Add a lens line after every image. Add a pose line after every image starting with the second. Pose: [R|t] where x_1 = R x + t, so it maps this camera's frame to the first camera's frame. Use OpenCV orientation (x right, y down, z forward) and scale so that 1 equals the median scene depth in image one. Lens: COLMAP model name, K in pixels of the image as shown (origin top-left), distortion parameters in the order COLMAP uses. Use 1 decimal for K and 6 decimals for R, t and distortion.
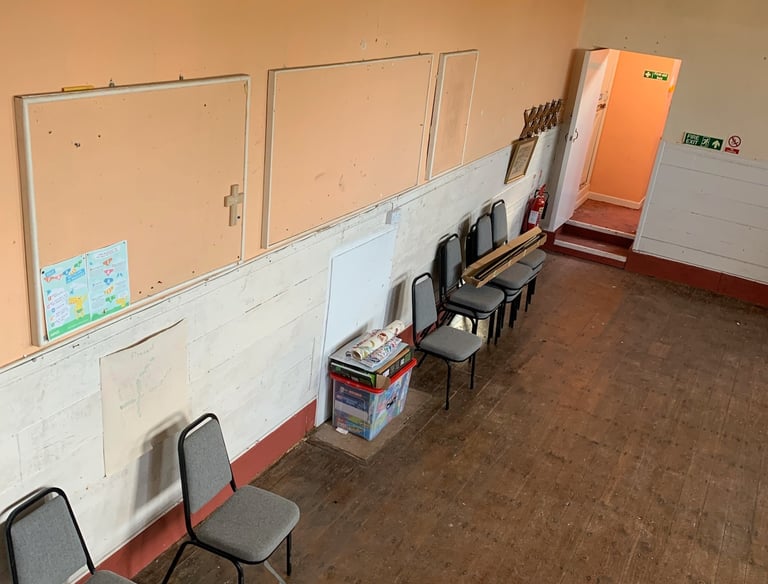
lens RADIAL K [[750.5, 0, 384.0], [0, 750.5, 292.9], [0, 0, 1]] dist [0.006995, 0.000000]
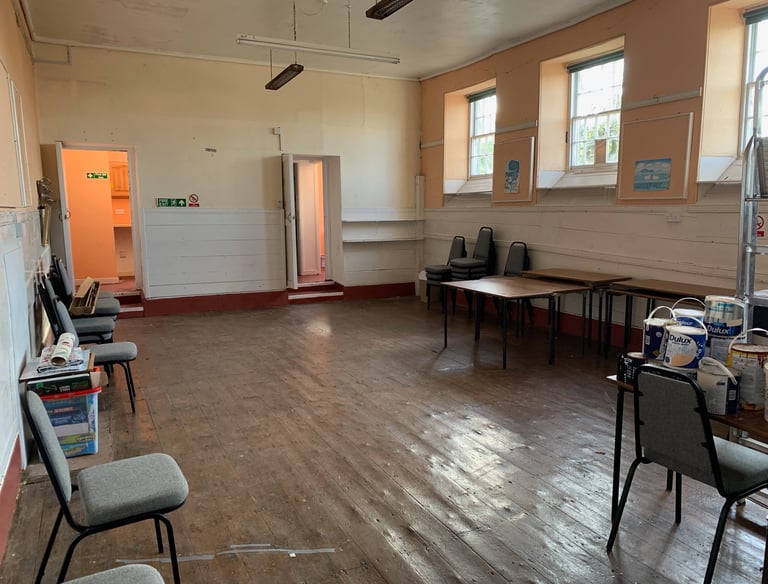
lens RADIAL K [[587.0, 0, 382.8], [0, 587.0, 289.0], [0, 0, 1]] dist [-0.006482, -0.002079]
pose [[0.565130, -0.221968, 0.794581, -0.313294], [0.388869, 0.921092, -0.019266, 0.146833], [-0.727605, 0.319875, 0.606853, 0.222766]]
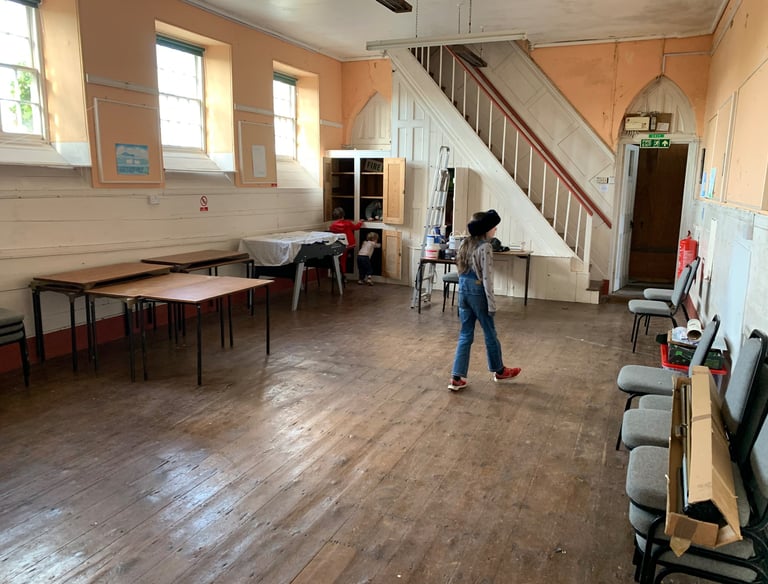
lens RADIAL K [[587.0, 0, 382.3], [0, 587.0, 291.5], [0, 0, 1]] dist [-0.006482, -0.002079]
pose [[-0.987581, -0.103009, -0.118630, 0.468854], [-0.151499, 0.824382, 0.545382, -0.318754], [0.041618, 0.556581, -0.829750, 1.460042]]
